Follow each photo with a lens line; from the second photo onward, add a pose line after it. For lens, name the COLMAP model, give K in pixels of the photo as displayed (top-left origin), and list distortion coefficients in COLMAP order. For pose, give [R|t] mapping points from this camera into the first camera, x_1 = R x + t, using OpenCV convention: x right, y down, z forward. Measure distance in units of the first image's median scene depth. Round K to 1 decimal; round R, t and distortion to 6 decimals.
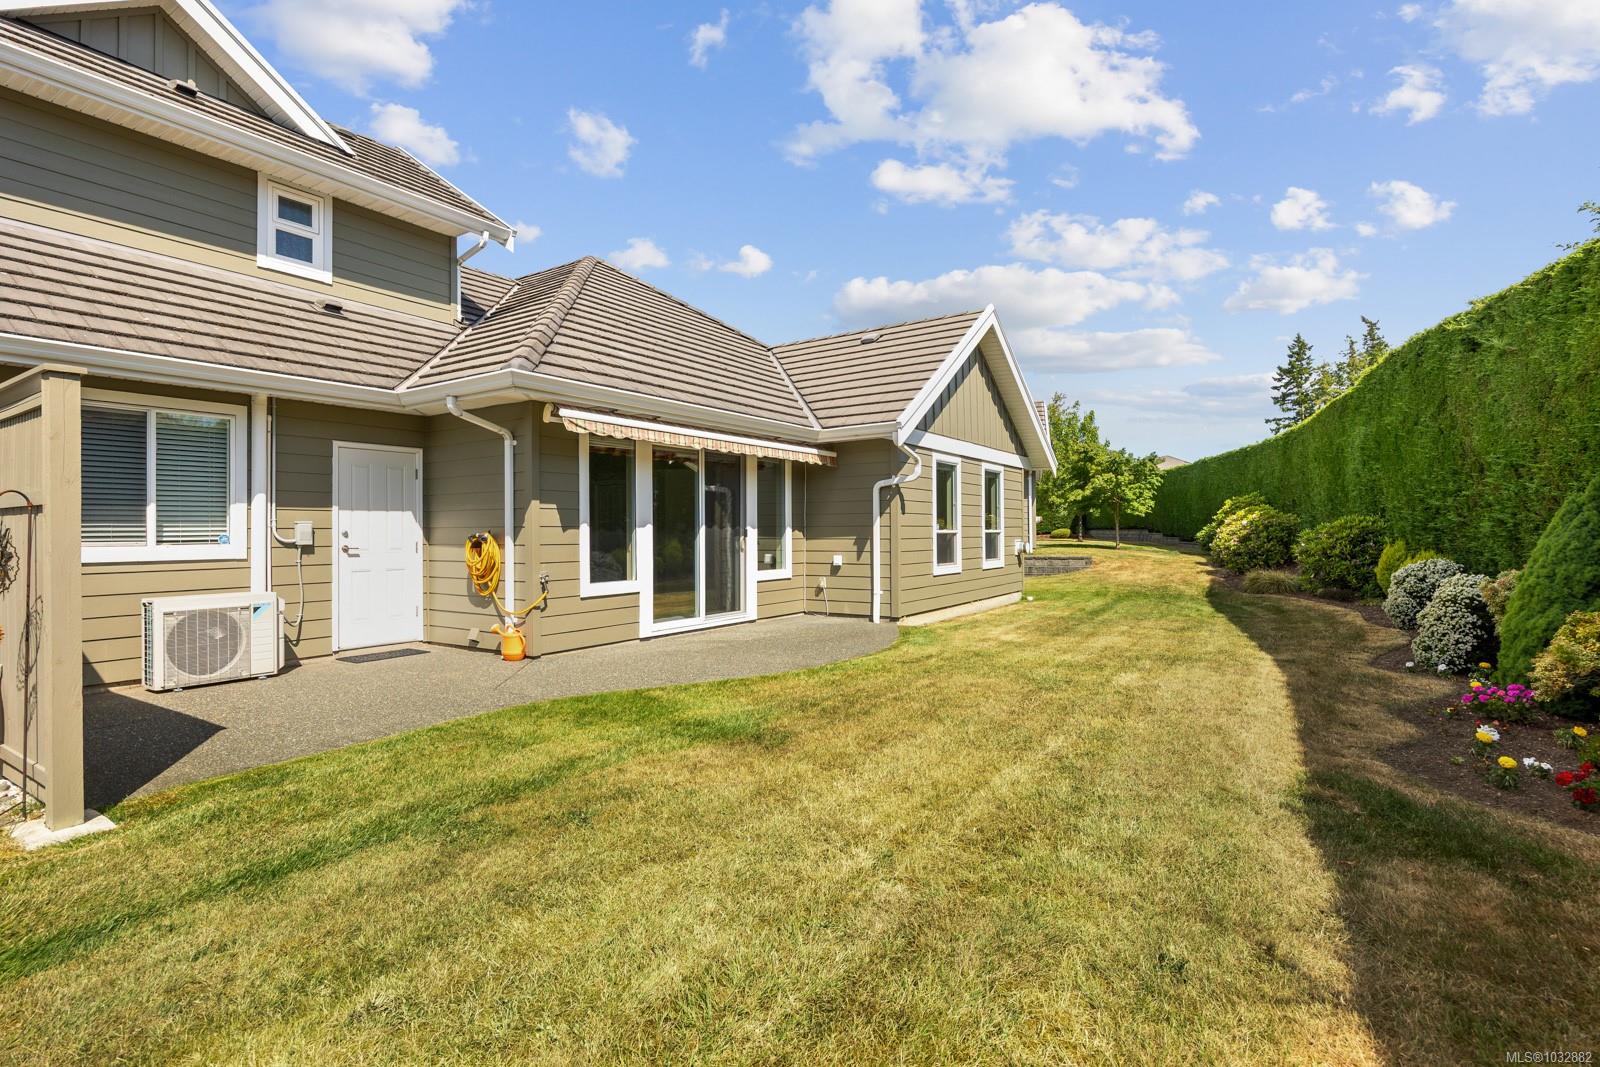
lens RADIAL K [[731.0, 0, 800.0], [0, 731.0, 533.5], [0, 0, 1]] dist [-0.018135, 0.000136]
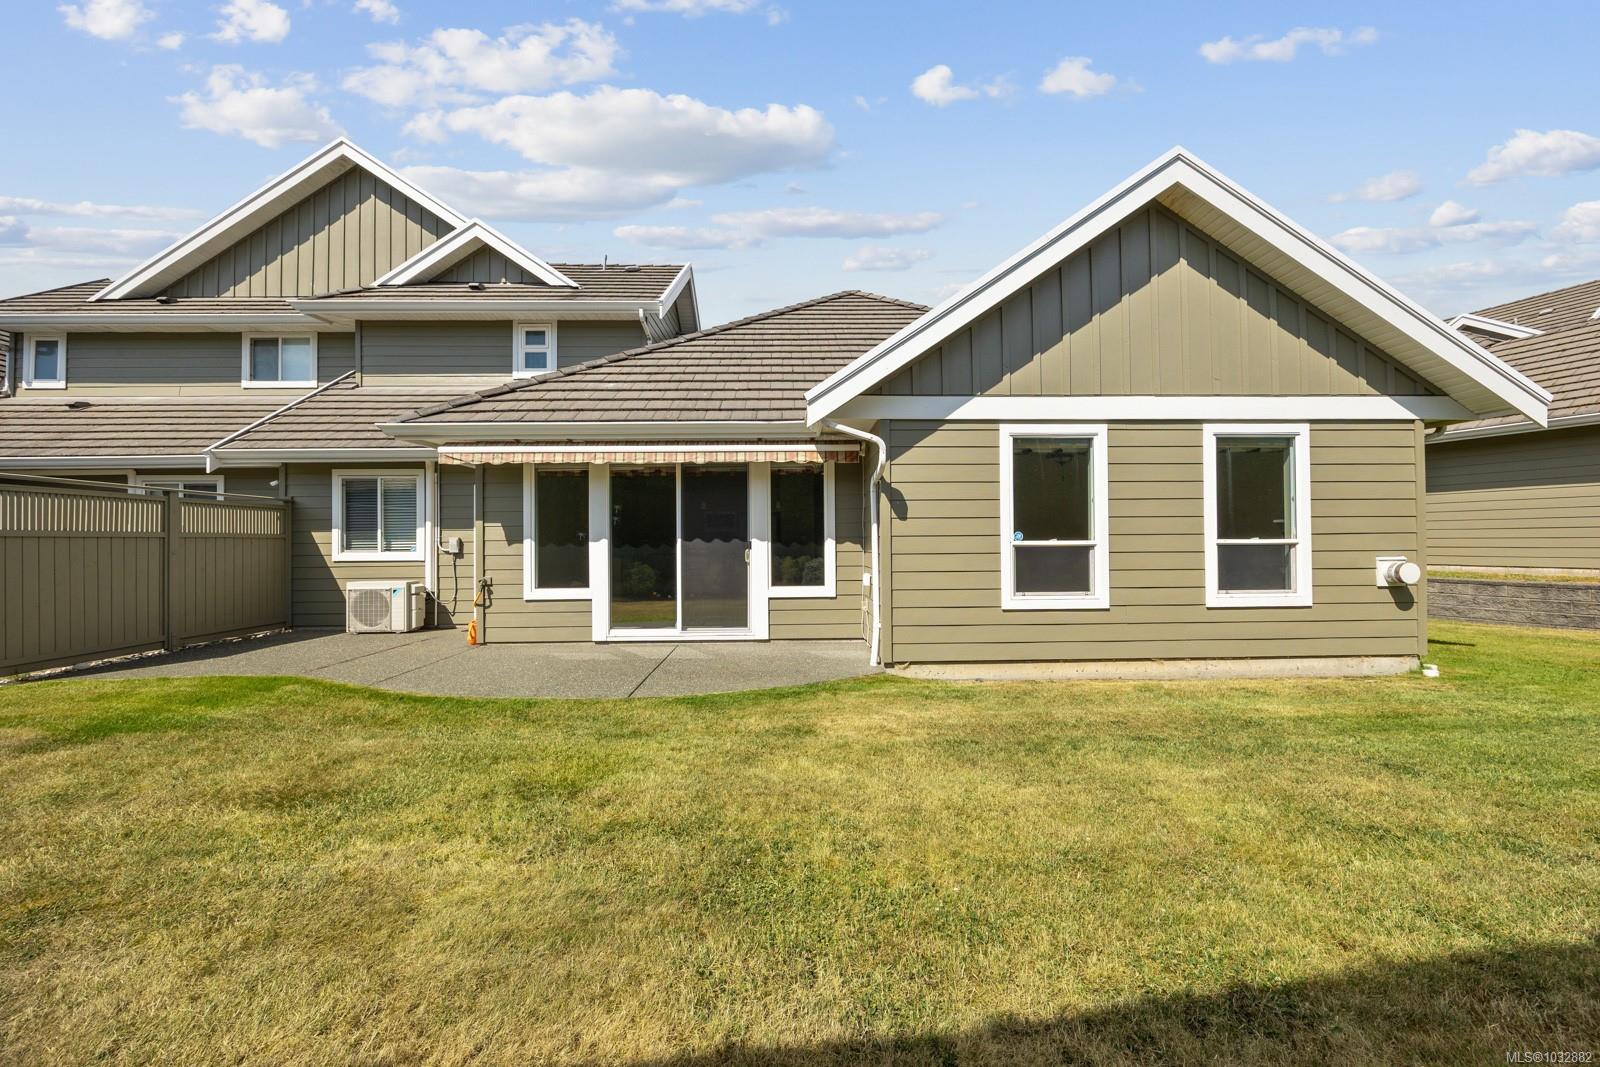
lens RADIAL K [[567.3, 0, 799.7], [0, 567.3, 557.2], [0, 0, 1]] dist [0.000439, -0.000044]
pose [[0.601198, 0.024367, -0.798729, 0.643302], [0.002256, 0.999479, 0.032190, -0.010655], [0.799097, -0.021154, 0.600830, 0.723540]]
